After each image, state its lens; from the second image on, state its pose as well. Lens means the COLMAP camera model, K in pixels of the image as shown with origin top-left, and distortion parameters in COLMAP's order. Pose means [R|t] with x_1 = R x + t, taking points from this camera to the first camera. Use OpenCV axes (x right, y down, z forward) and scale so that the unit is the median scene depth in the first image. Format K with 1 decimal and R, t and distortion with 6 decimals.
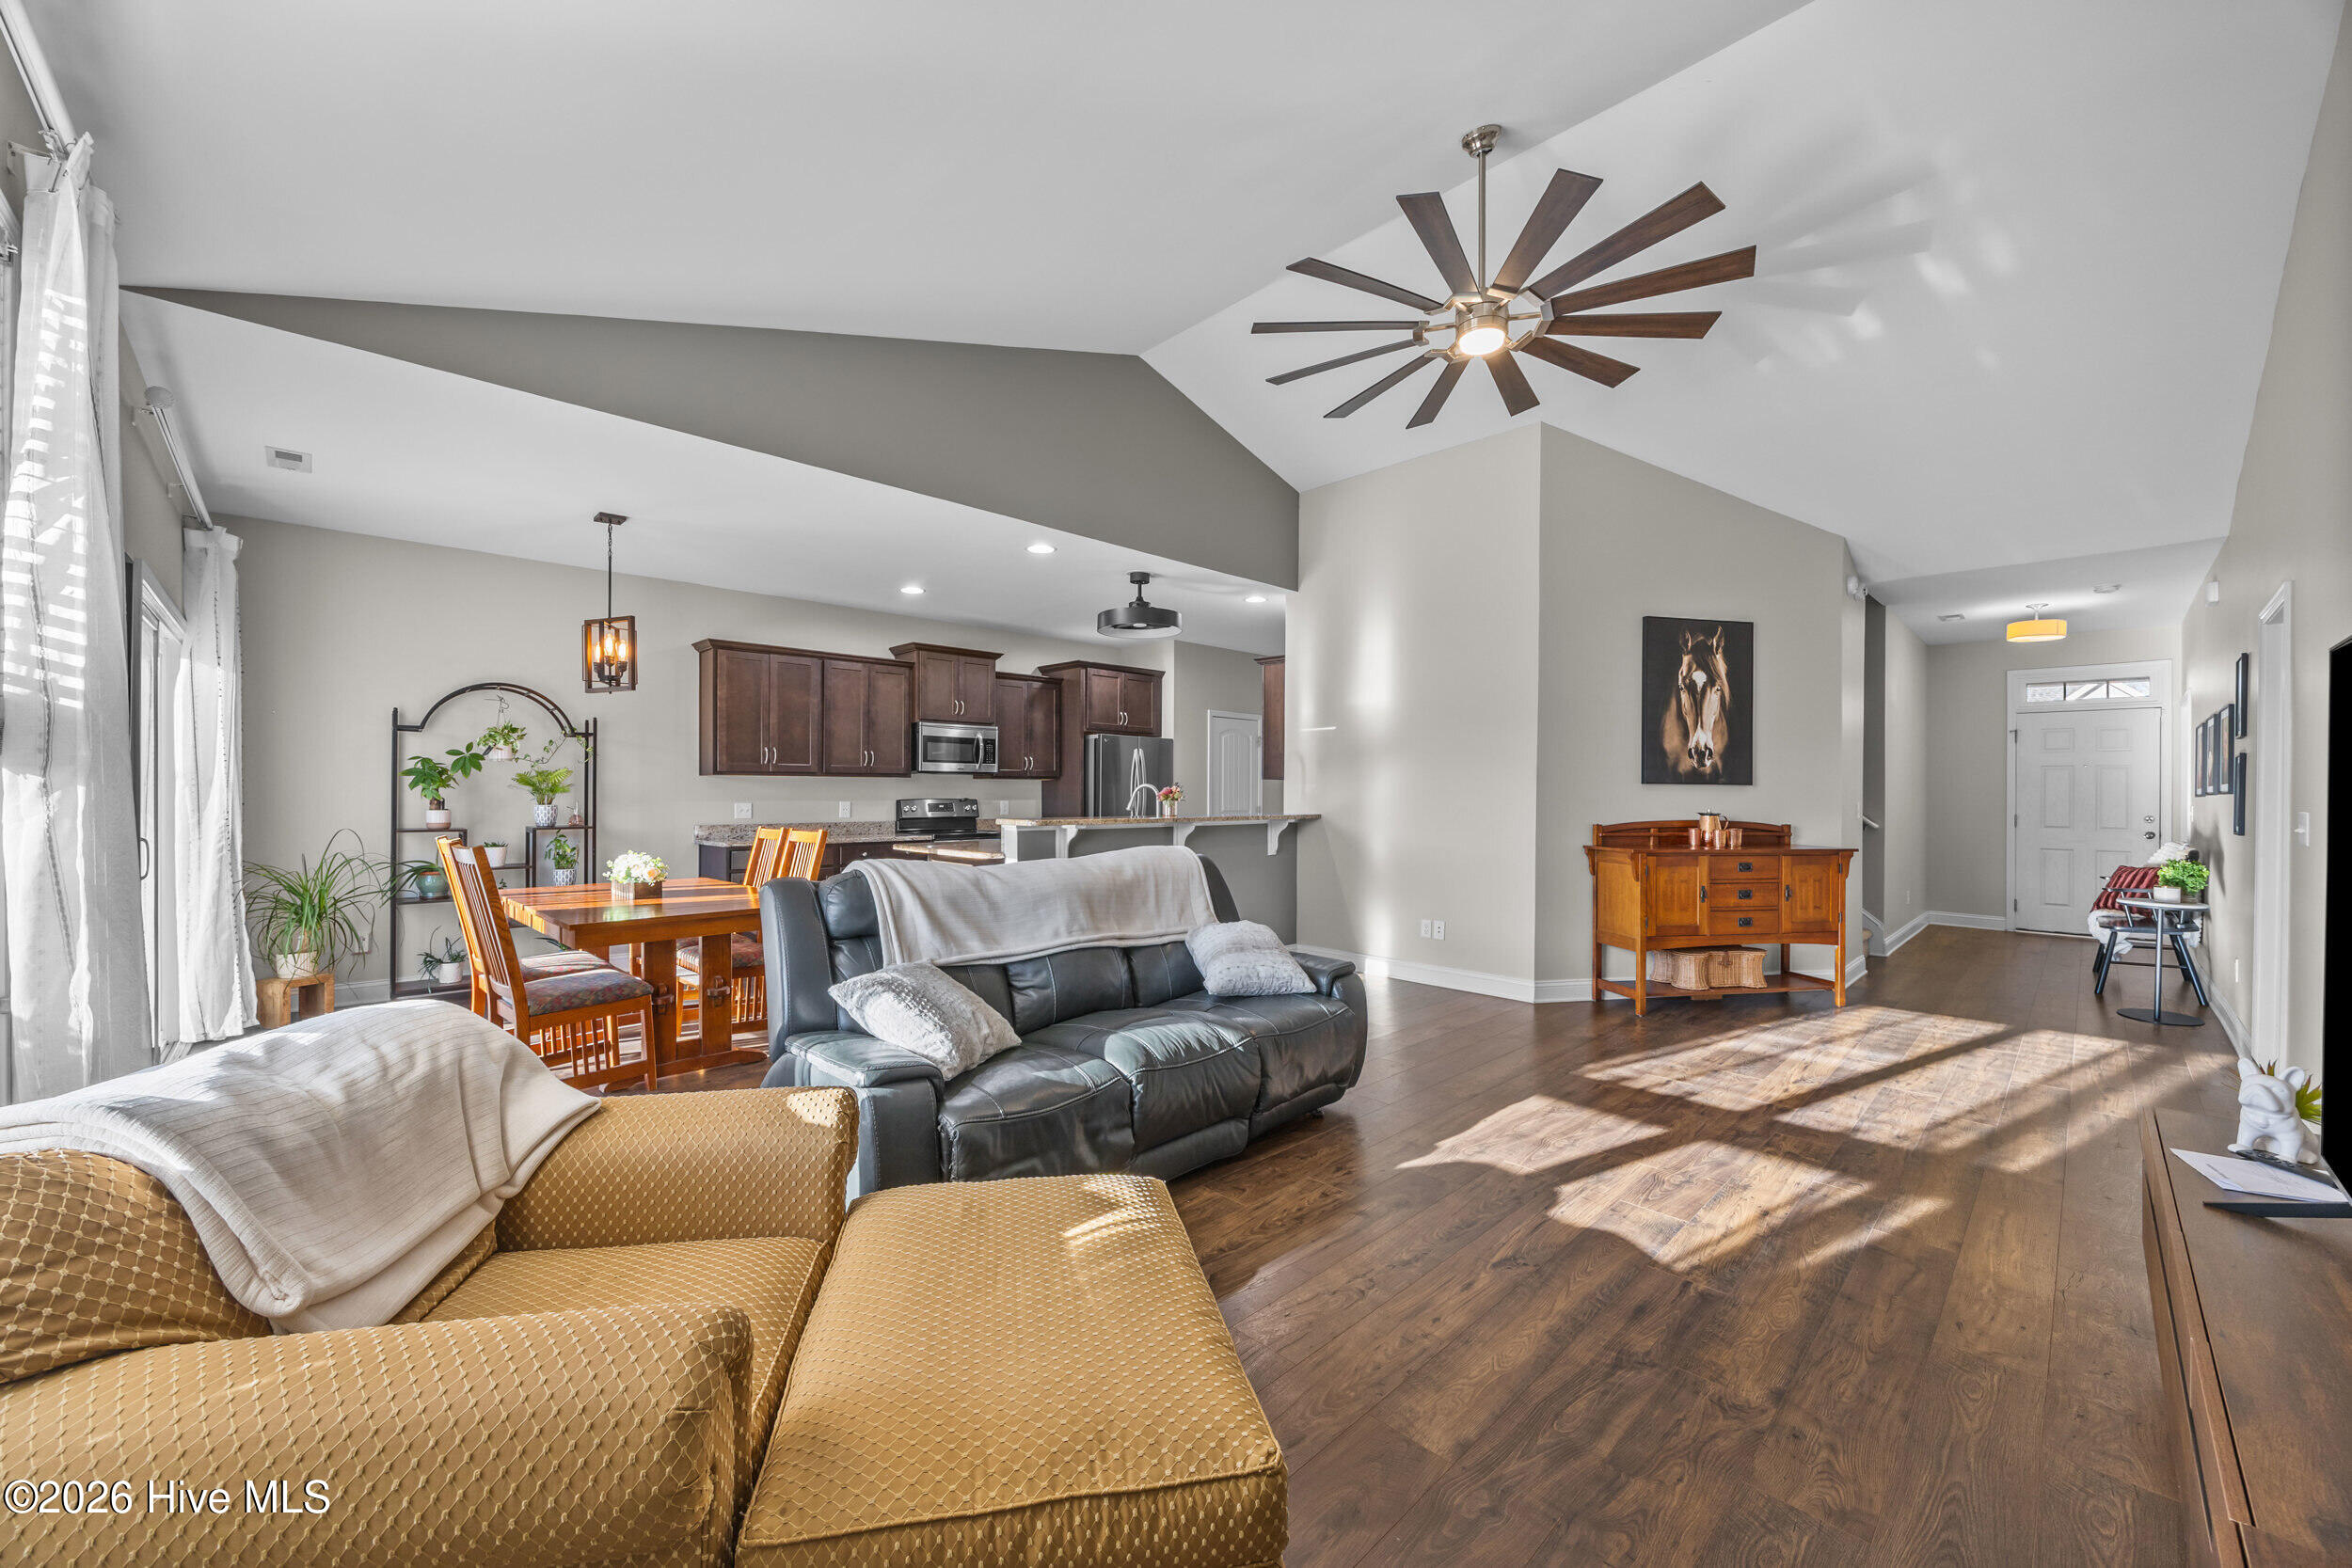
lens RADIAL K [[893.0, 0, 1169.0], [0, 893.0, 791.7], [0, 0, 1]] dist [-0.006218, -0.000115]
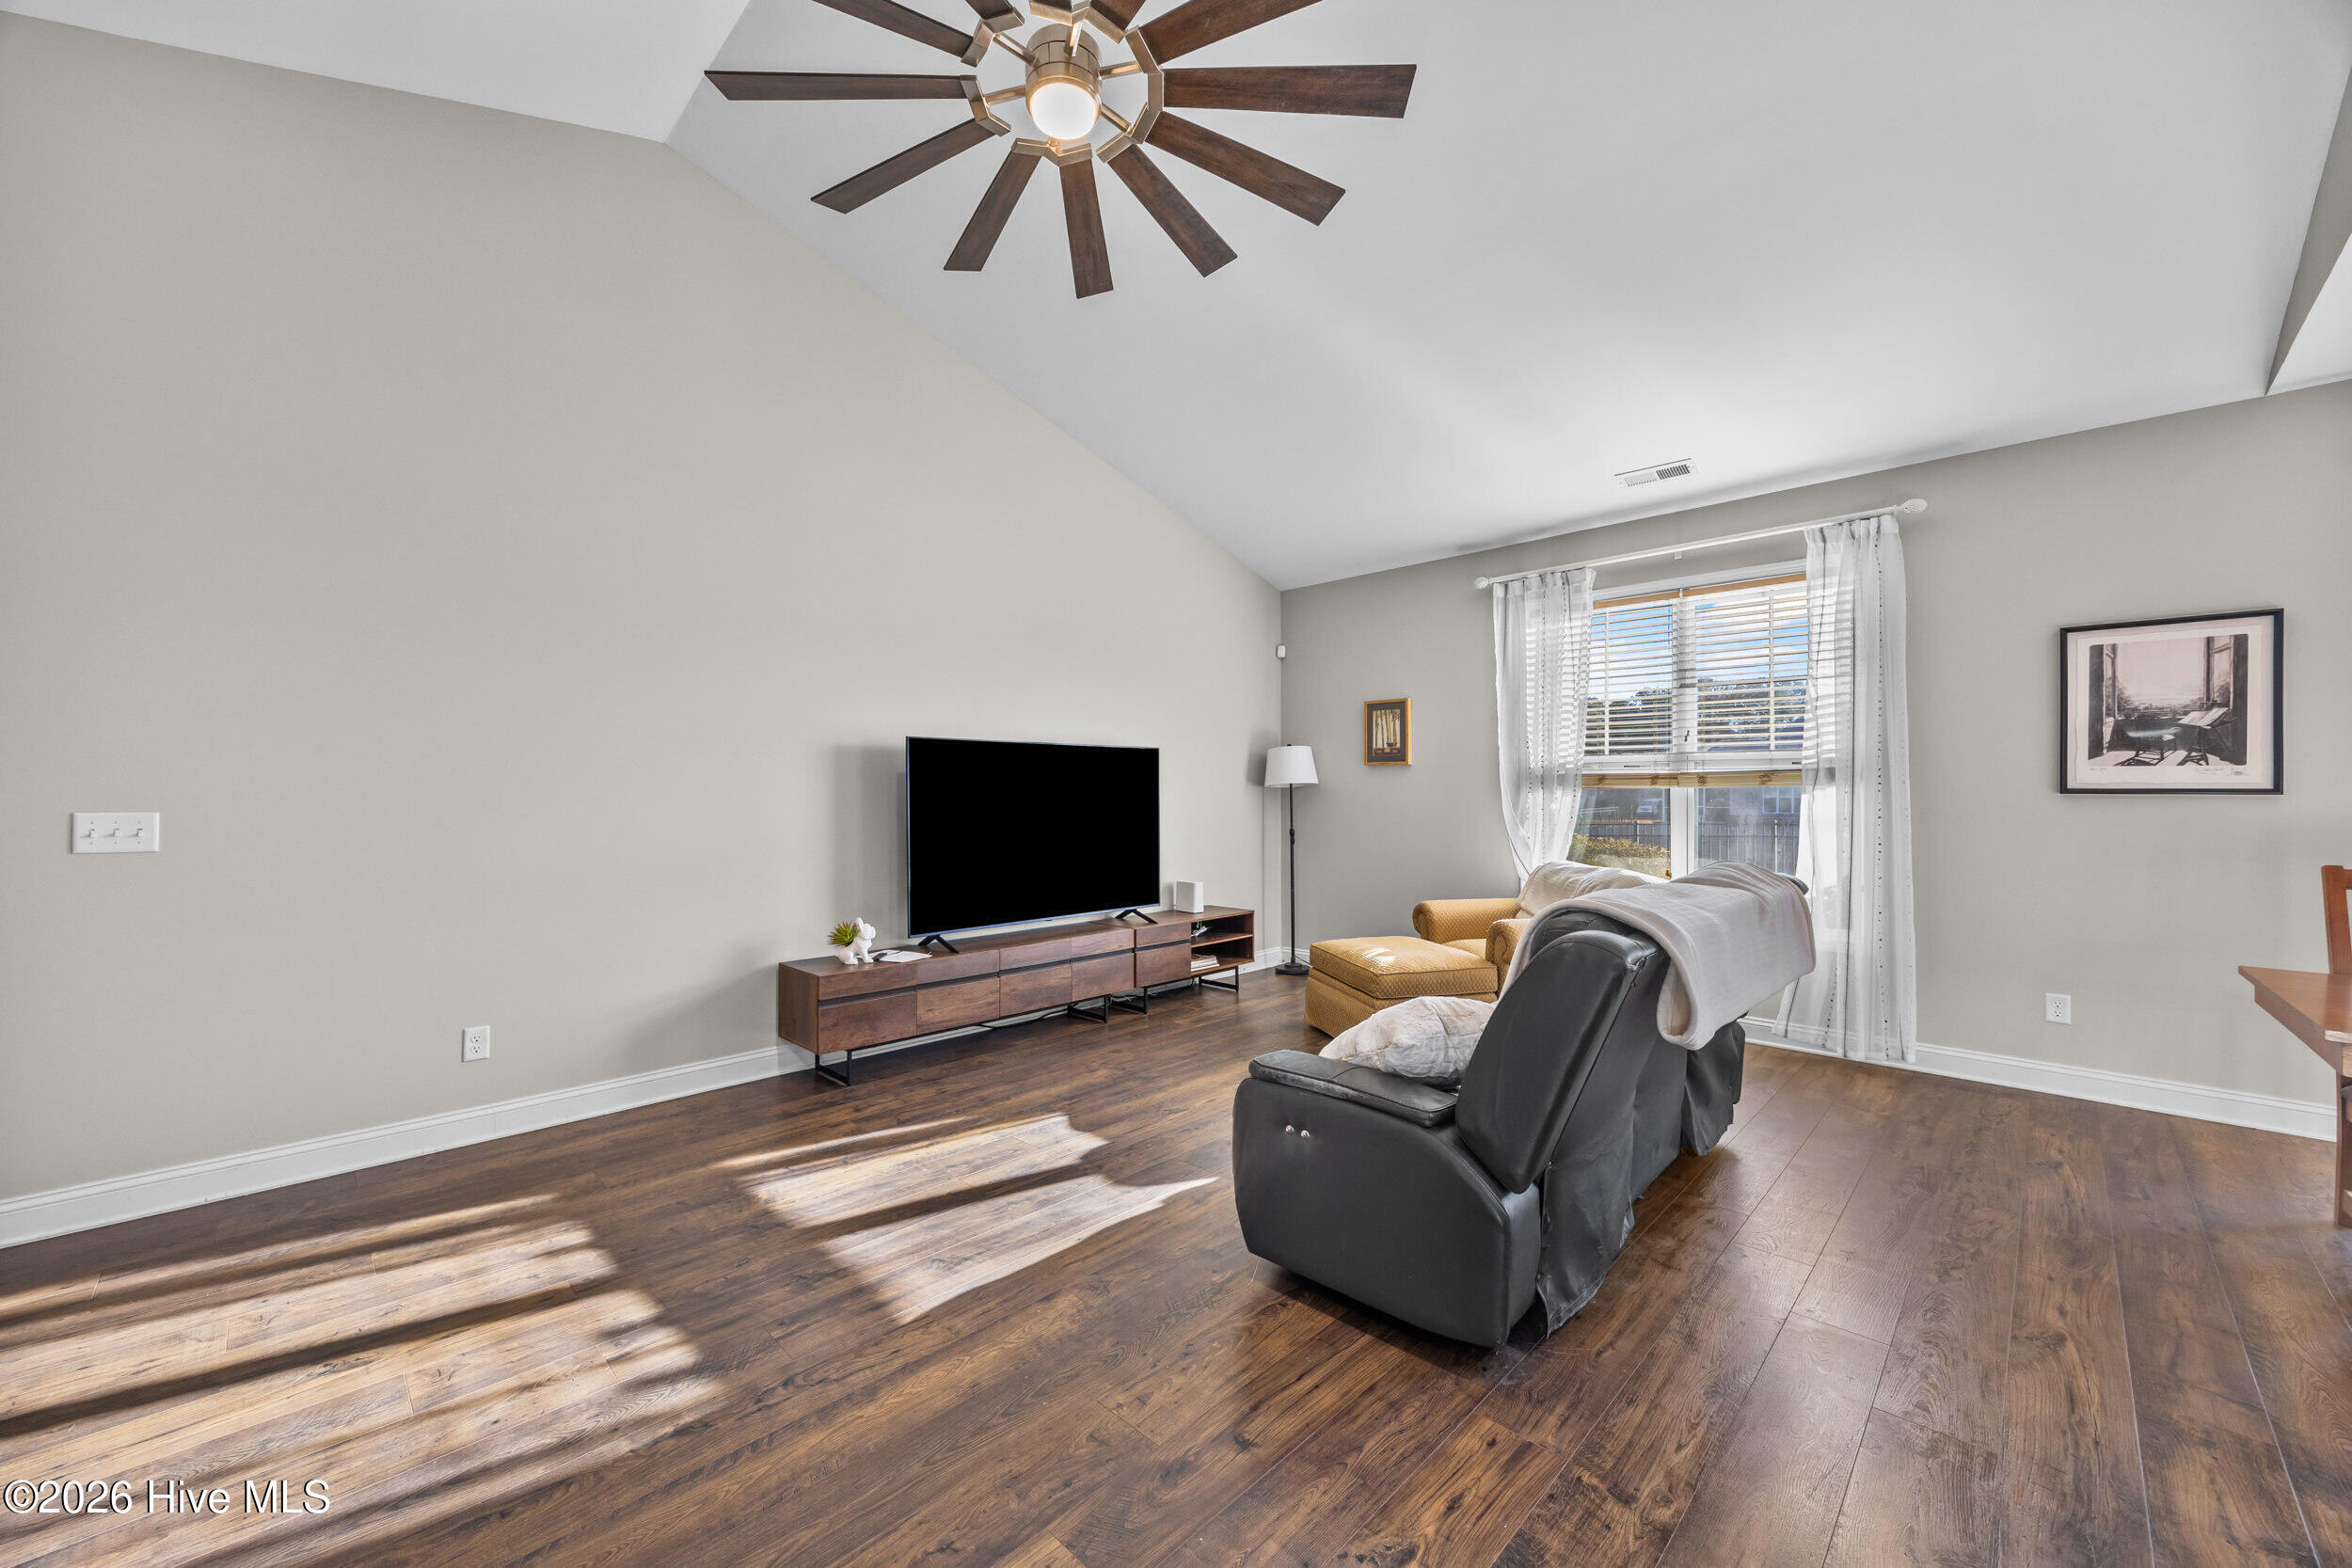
lens RADIAL K [[893.0, 0, 1169.0], [0, 893.0, 794.8], [0, 0, 1]] dist [-0.006218, -0.000115]
pose [[-0.999953, -0.000902, -0.009679, 0.161567], [-0.000938, 0.999993, 0.003678, -0.006170], [0.009676, 0.003687, -0.999946, 1.014256]]
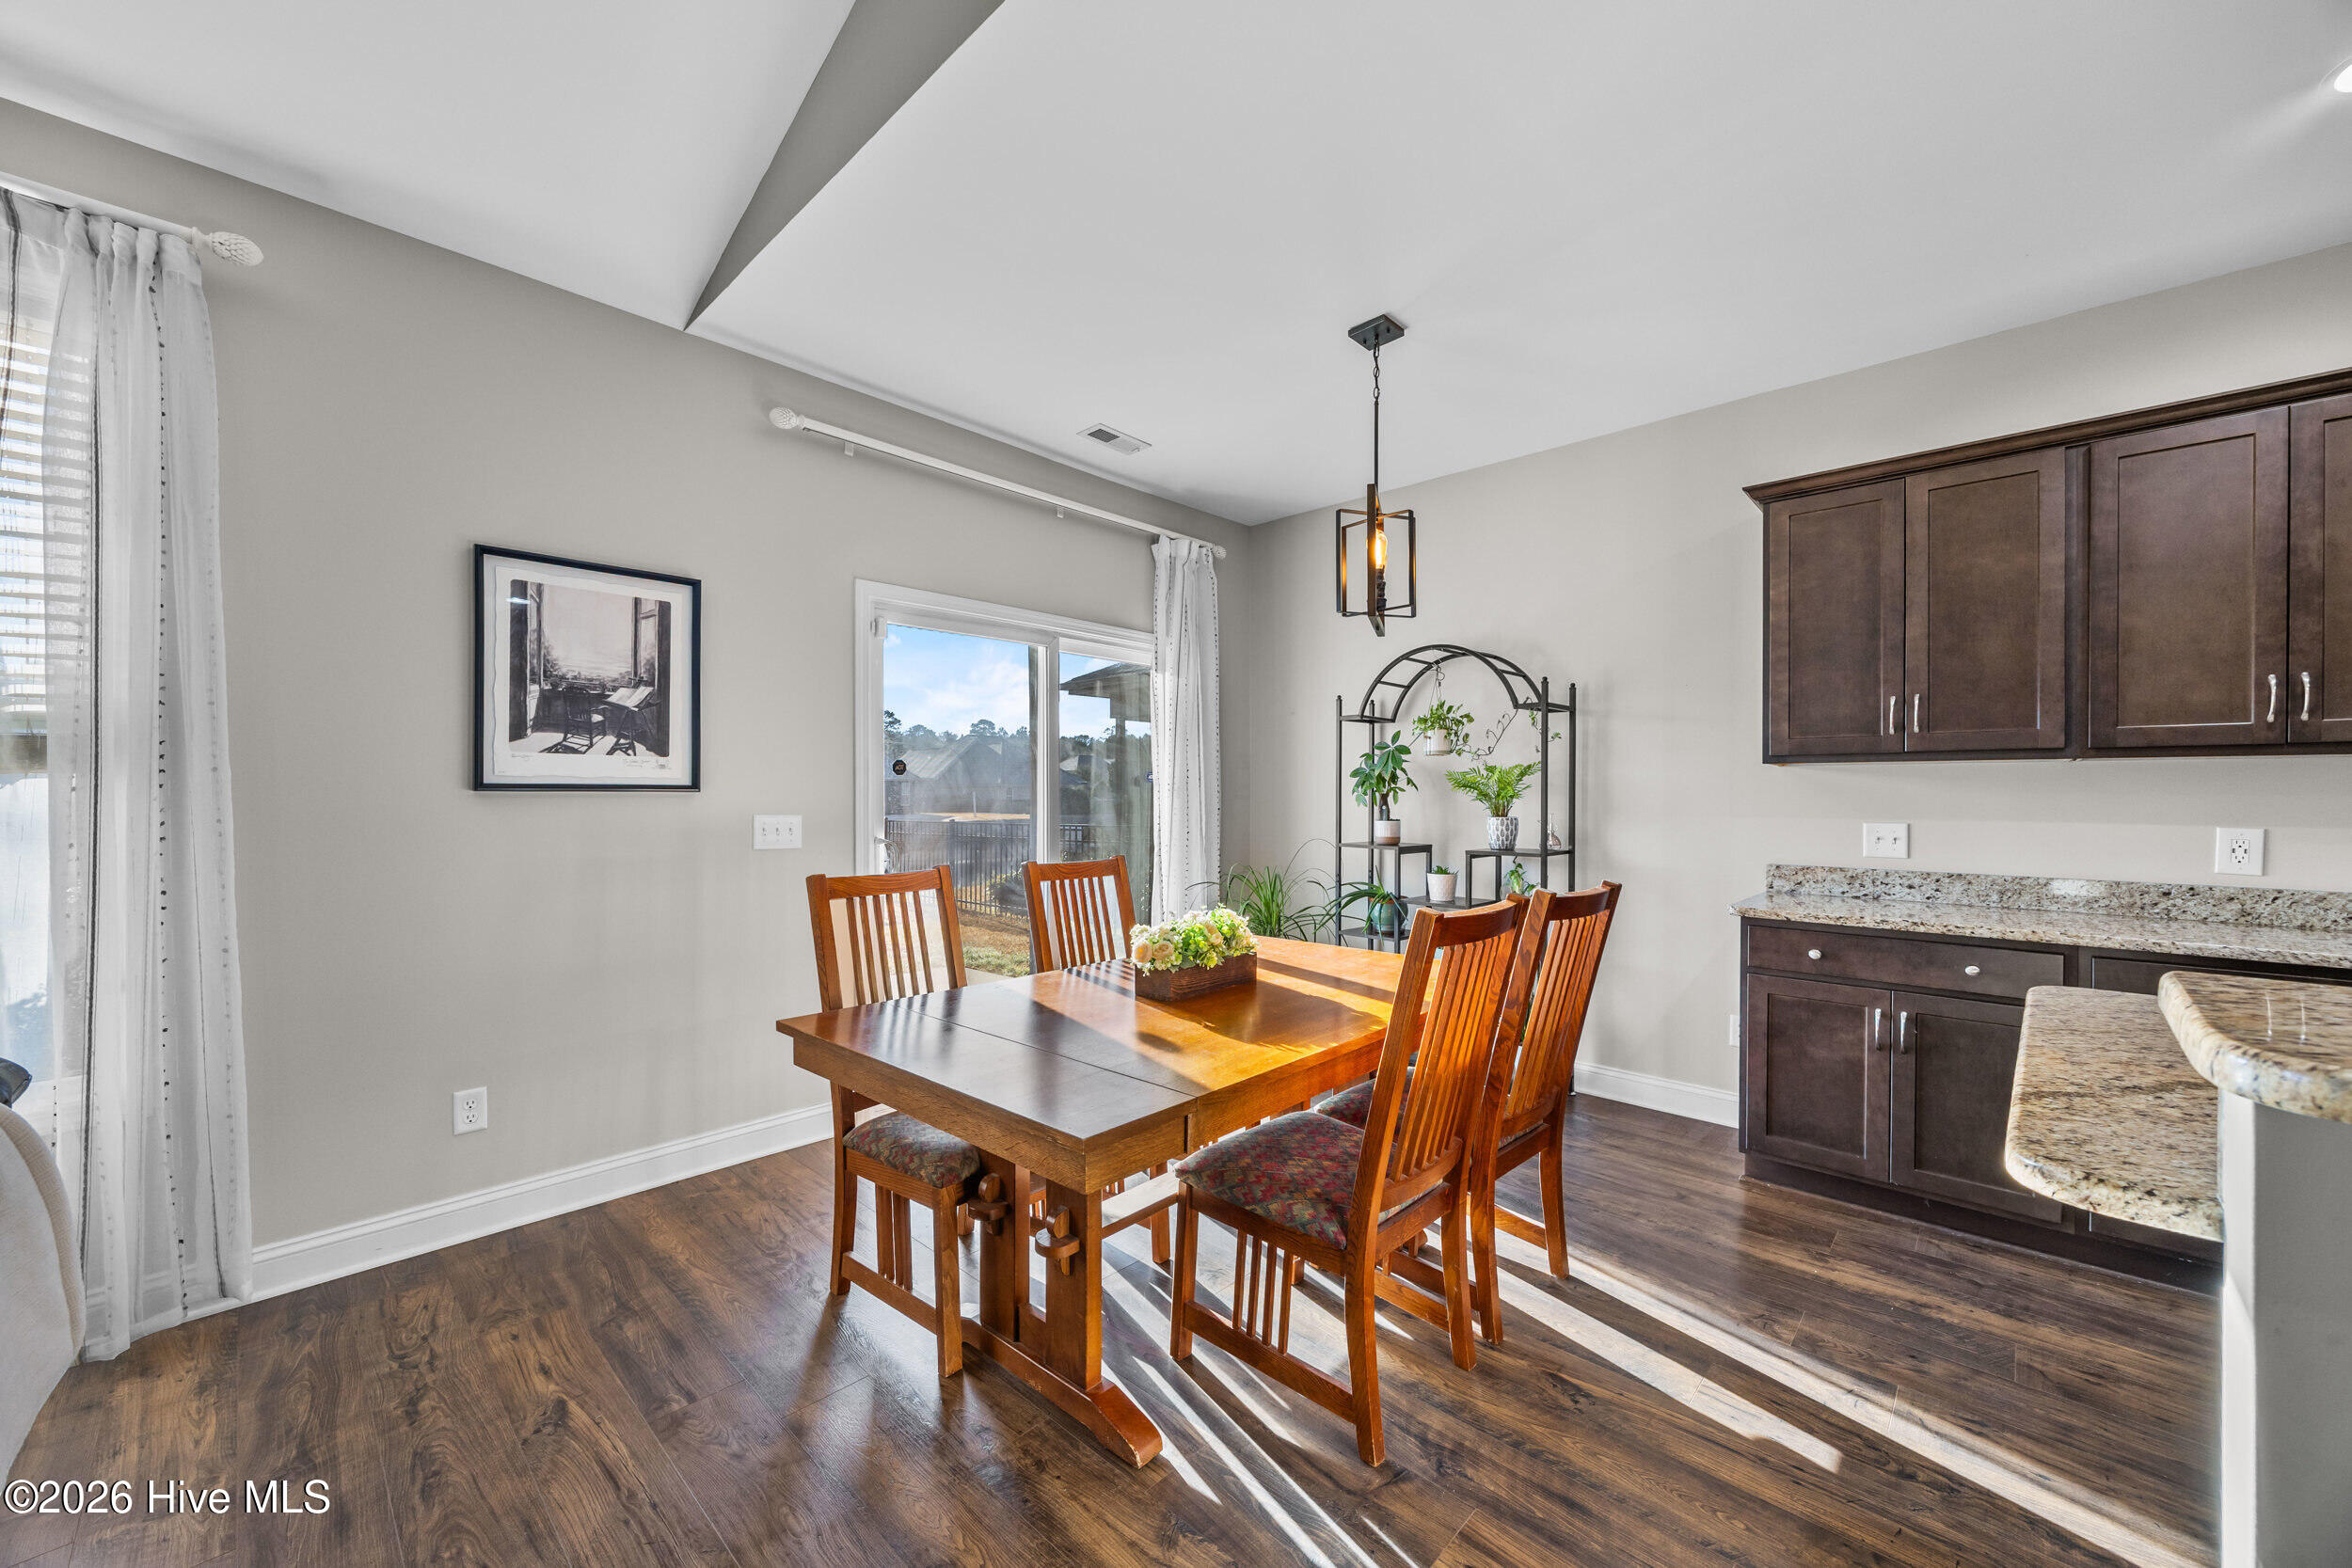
lens RADIAL K [[893.0, 0, 1163.0], [0, 893.0, 793.1], [0, 0, 1]] dist [-0.006218, -0.000115]
pose [[0.020058, 0.000779, -0.999799, -0.033792], [0.000941, 0.999999, 0.000798, -0.004372], [0.999798, -0.000957, 0.020057, 0.728626]]
